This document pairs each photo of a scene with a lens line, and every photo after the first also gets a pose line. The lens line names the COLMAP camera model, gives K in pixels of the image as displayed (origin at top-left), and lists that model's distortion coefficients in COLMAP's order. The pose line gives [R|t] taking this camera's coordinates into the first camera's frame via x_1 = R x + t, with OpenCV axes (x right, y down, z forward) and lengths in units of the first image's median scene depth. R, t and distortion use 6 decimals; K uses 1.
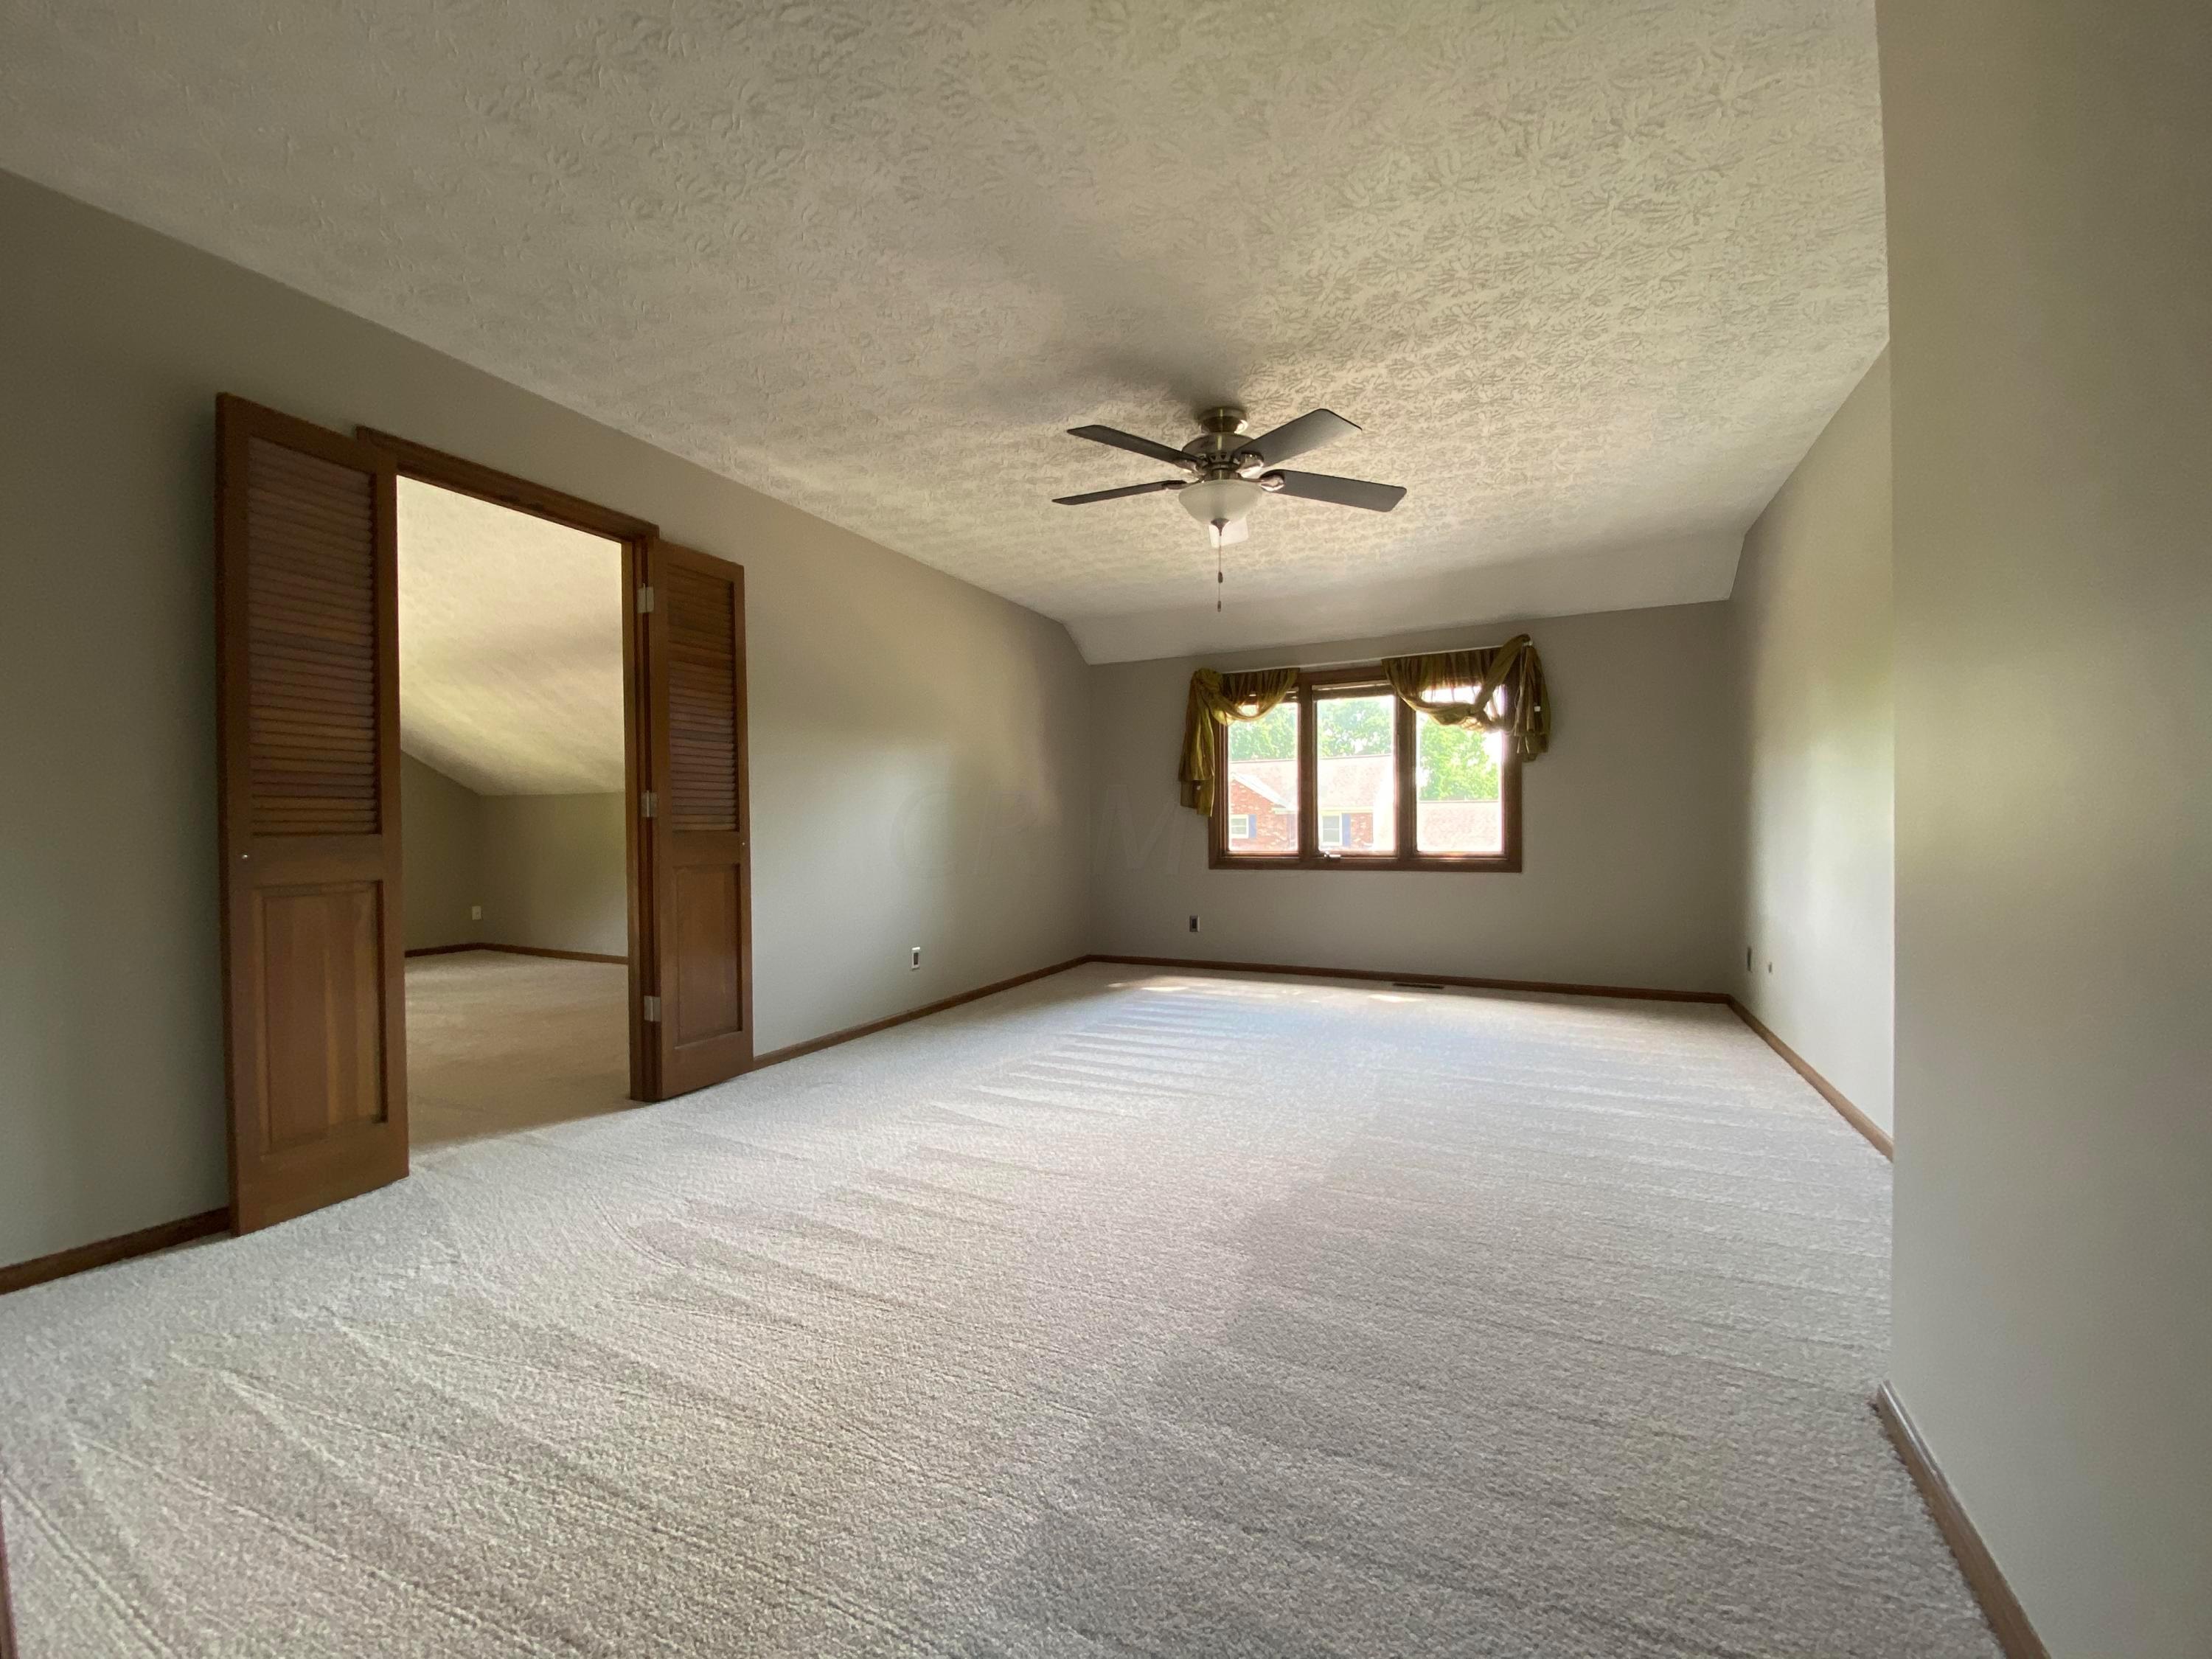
lens RADIAL K [[889.8, 0, 1129.3], [0, 889.8, 837.2], [0, 0, 1]] dist [-0.001345, -0.001315]
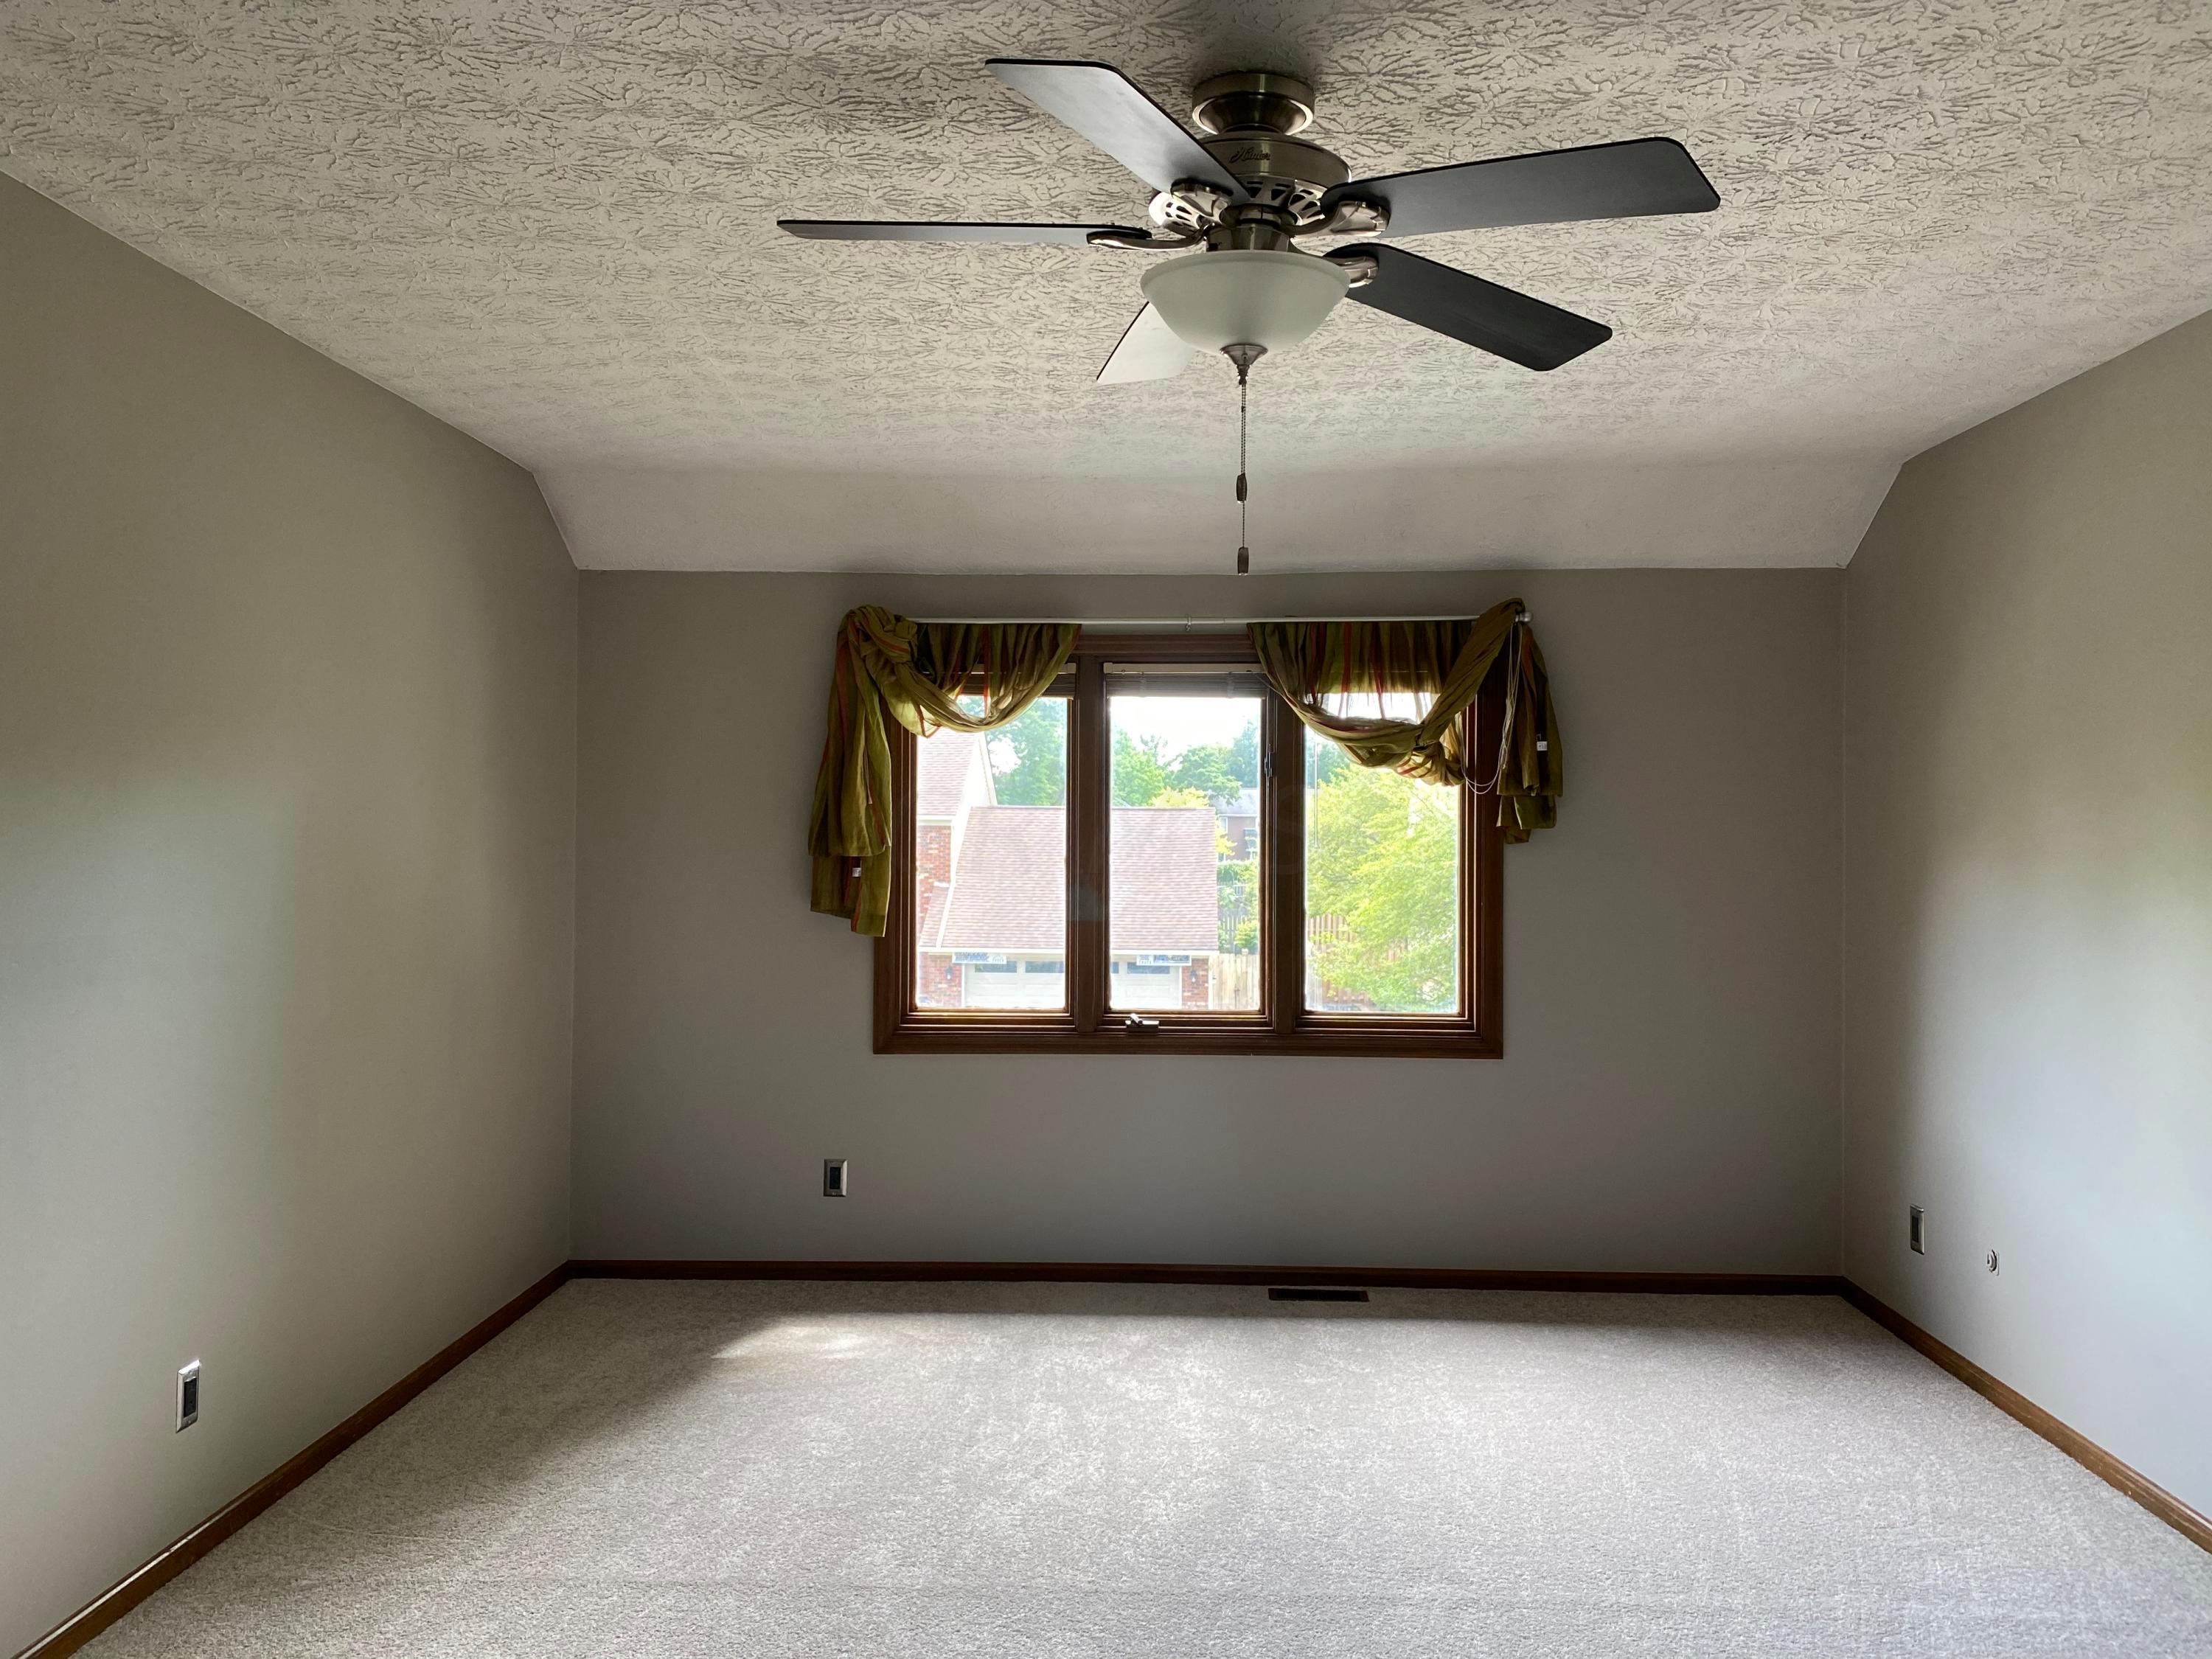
lens RADIAL K [[1677.3, 0, 1108.8], [0, 1677.3, 820.7], [0, 0, 1]] dist [0.059471, -0.113881]
pose [[0.927956, 0.029212, 0.371543, -0.129721], [-0.021277, 0.999450, -0.025441, -0.066619], [-0.372082, 0.015702, 0.928067, 0.174802]]
